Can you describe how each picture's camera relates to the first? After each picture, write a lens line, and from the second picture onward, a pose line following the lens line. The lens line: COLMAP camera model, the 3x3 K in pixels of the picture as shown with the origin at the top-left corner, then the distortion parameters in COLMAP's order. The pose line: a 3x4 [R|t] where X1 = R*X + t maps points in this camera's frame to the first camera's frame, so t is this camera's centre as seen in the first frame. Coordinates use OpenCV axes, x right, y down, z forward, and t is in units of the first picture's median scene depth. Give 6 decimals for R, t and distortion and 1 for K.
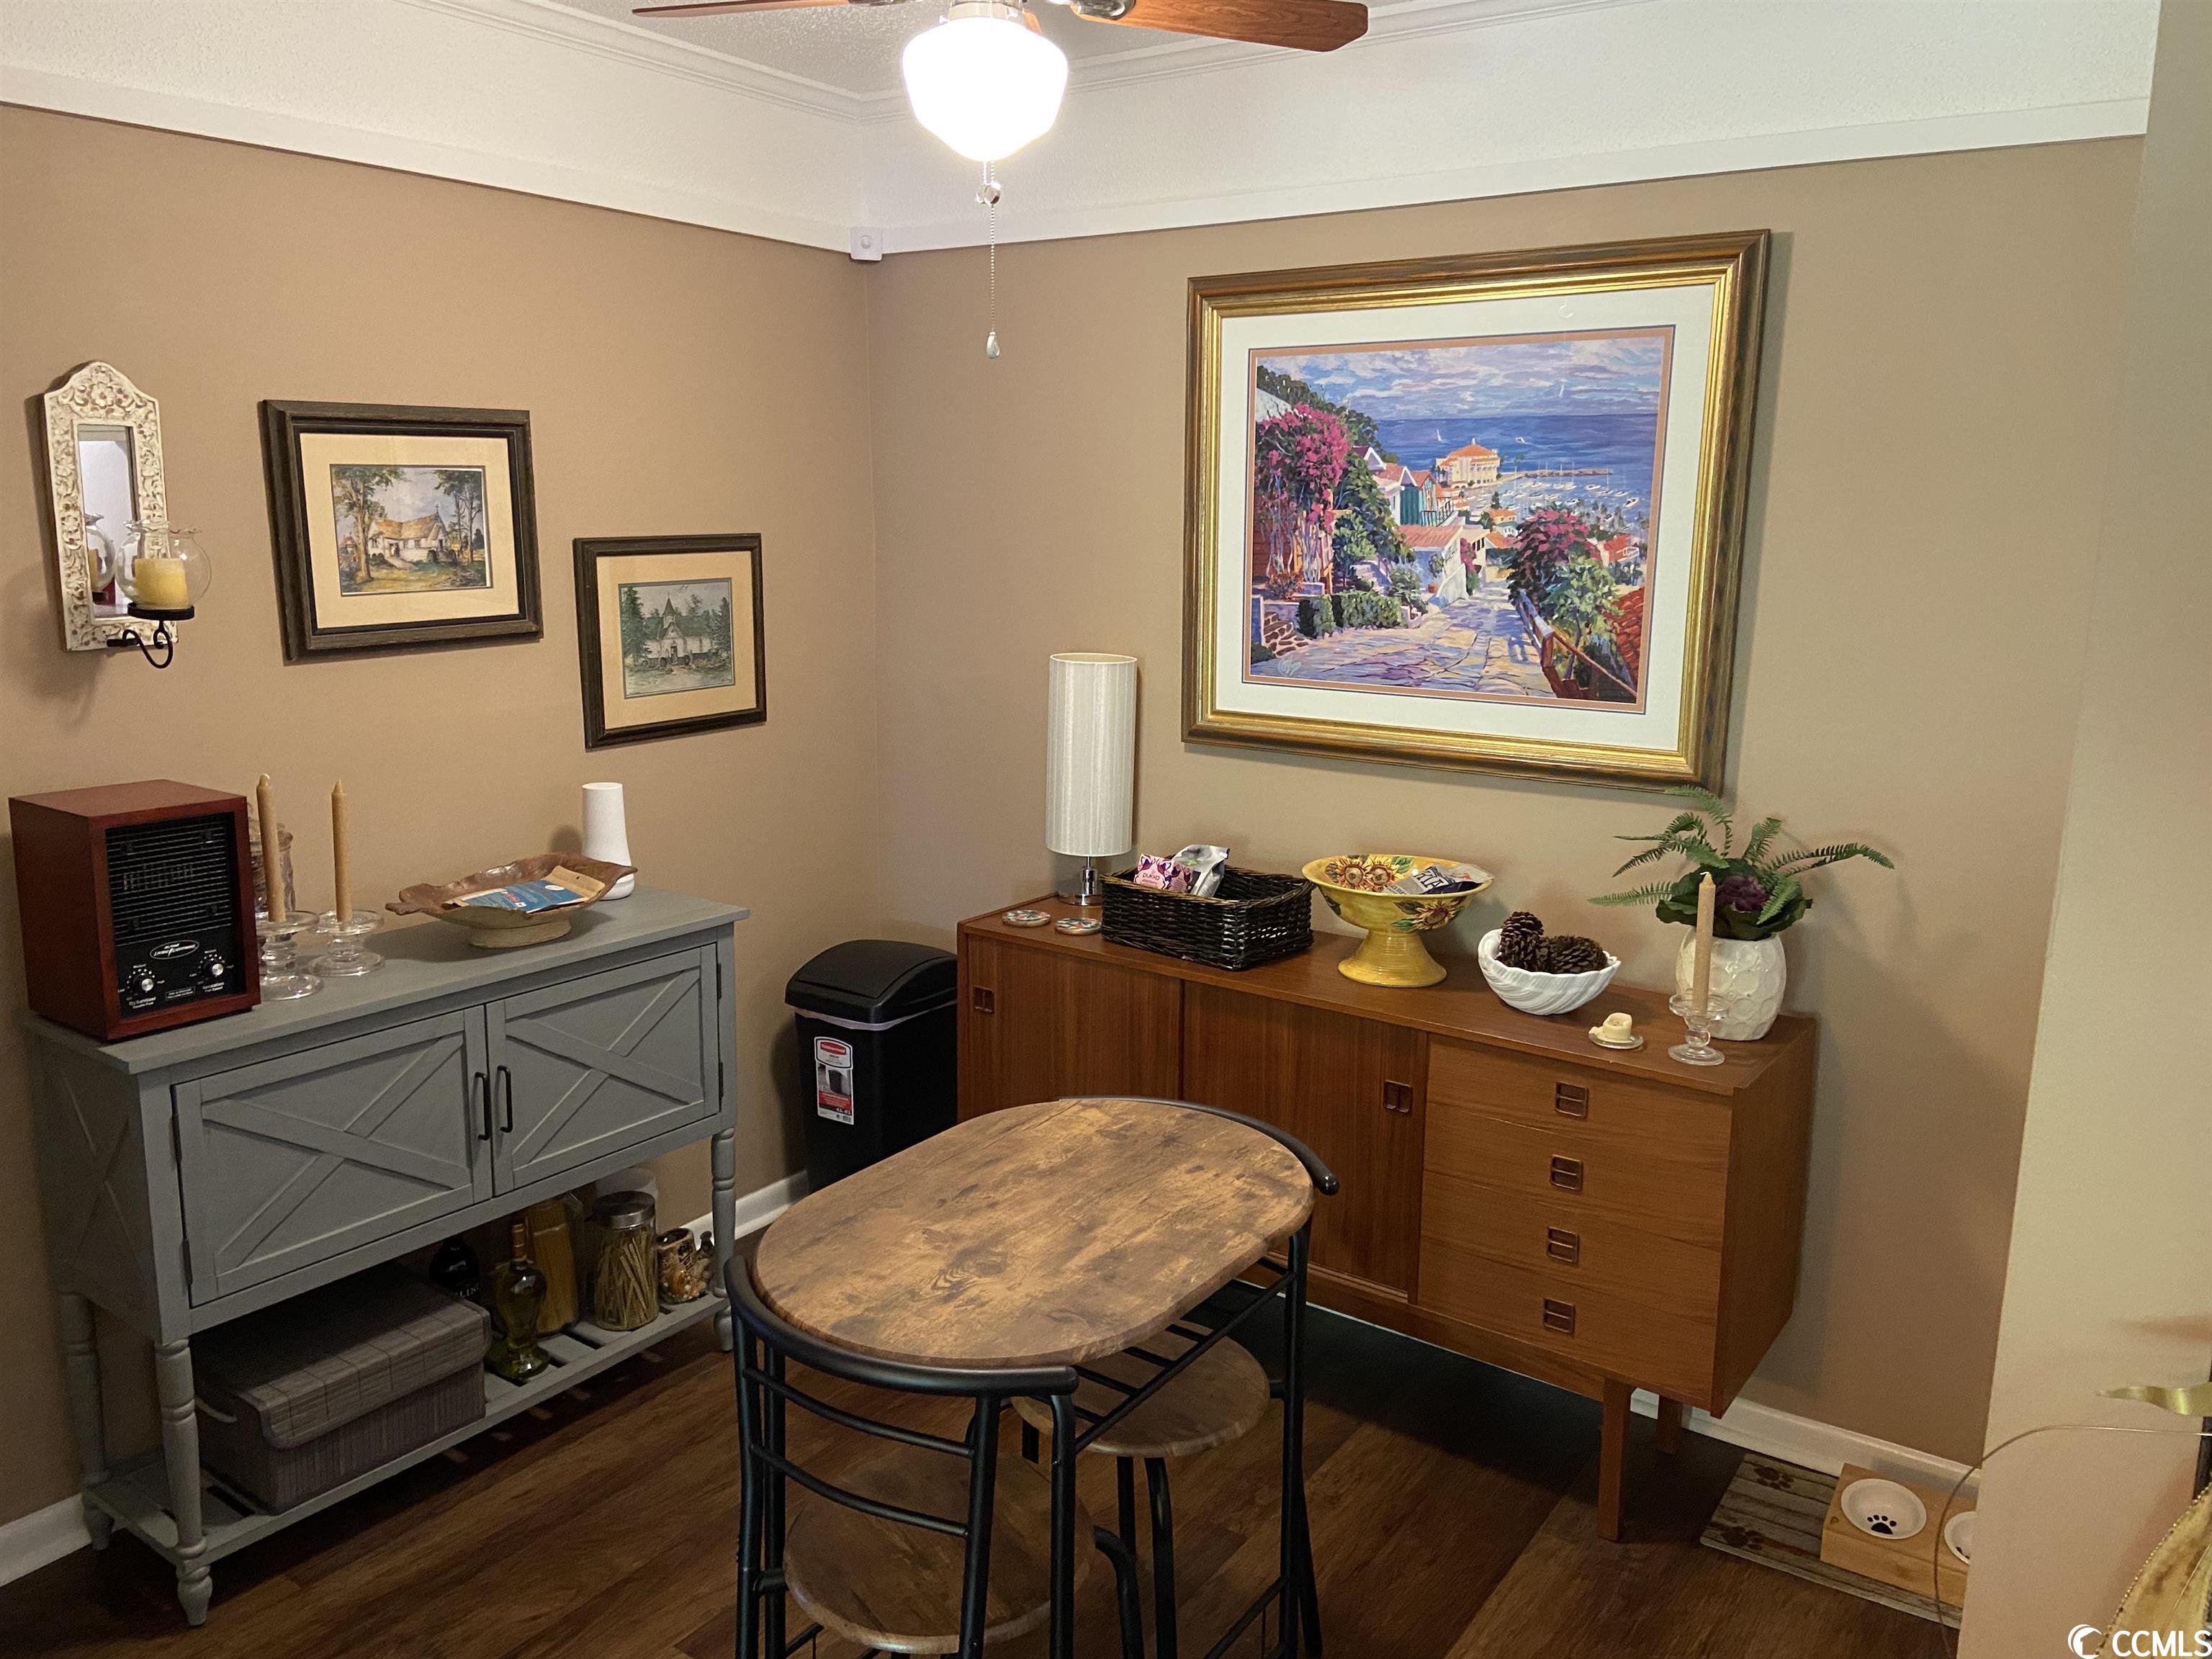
lens RADIAL K [[1686.8, 0, 1109.0], [0, 1686.8, 836.5], [0, 0, 1]] dist [0.078072, -0.056299]
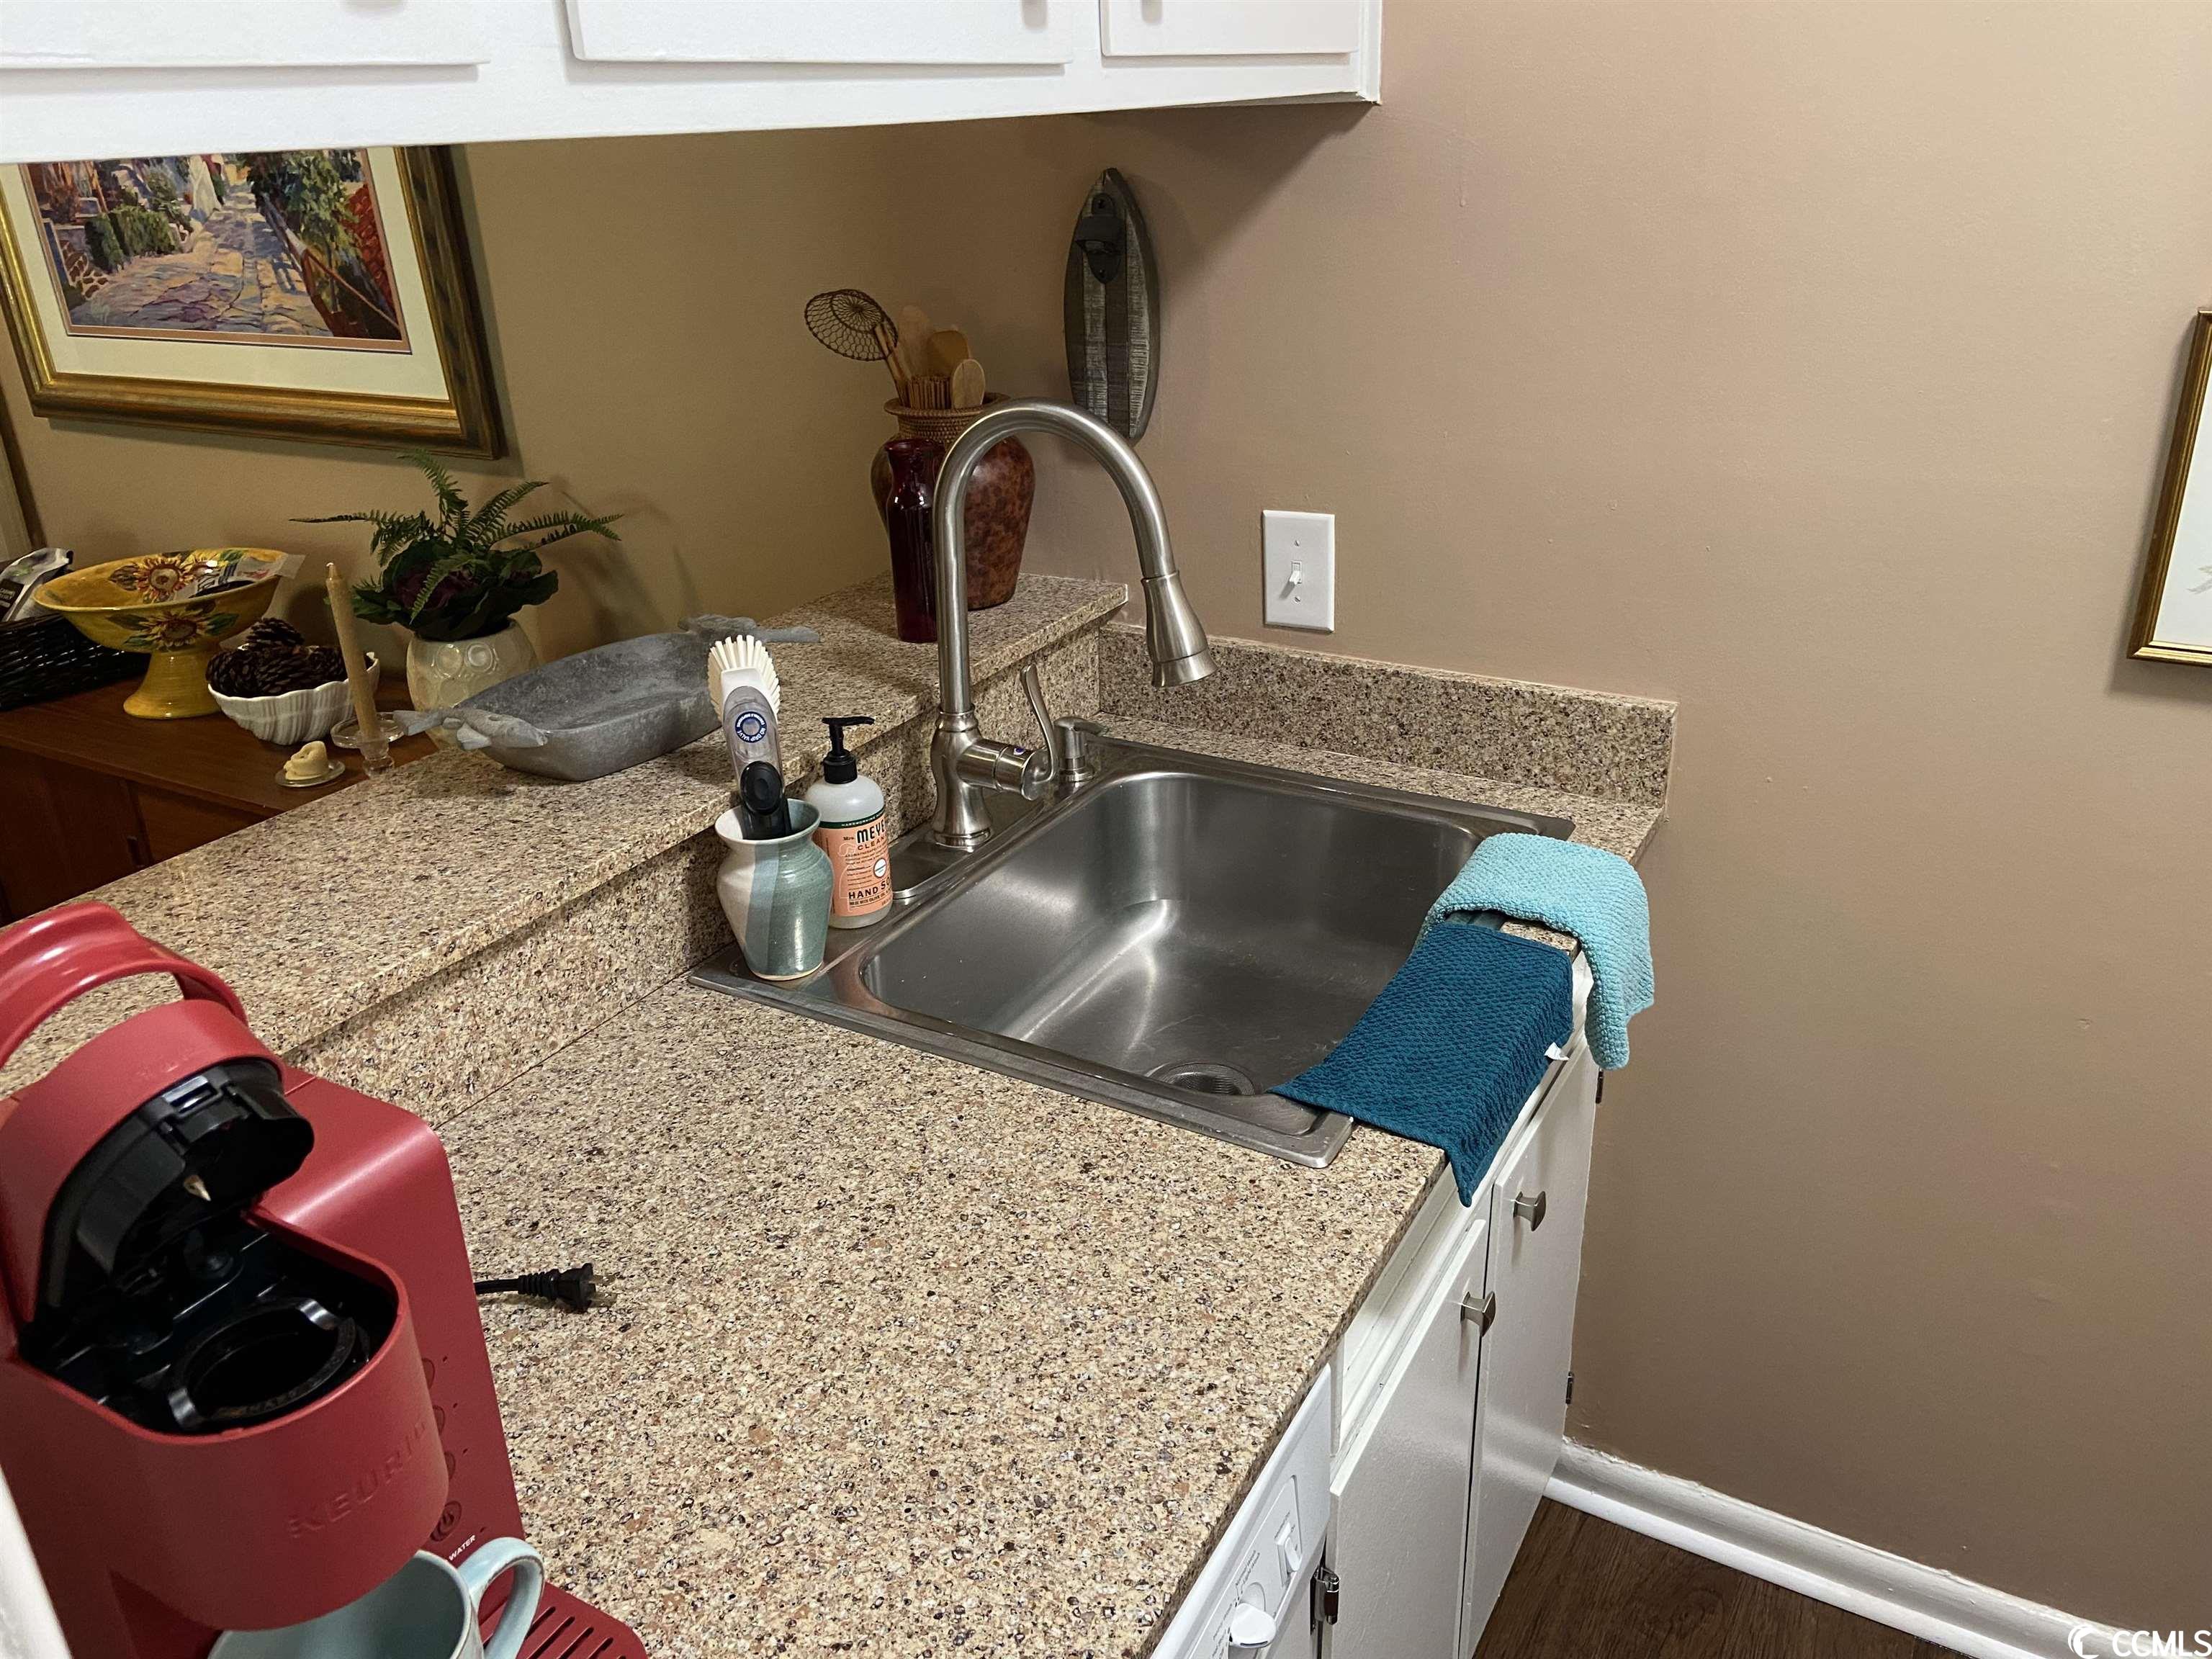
lens RADIAL K [[1686.8, 0, 1102.4], [0, 1686.8, 821.0], [0, 0, 1]] dist [0.078072, -0.056299]
pose [[0.993743, -0.094104, 0.060155, 0.539171], [0.079515, 0.974326, 0.210634, -0.001564], [-0.078432, -0.204533, 0.975712, 0.140522]]
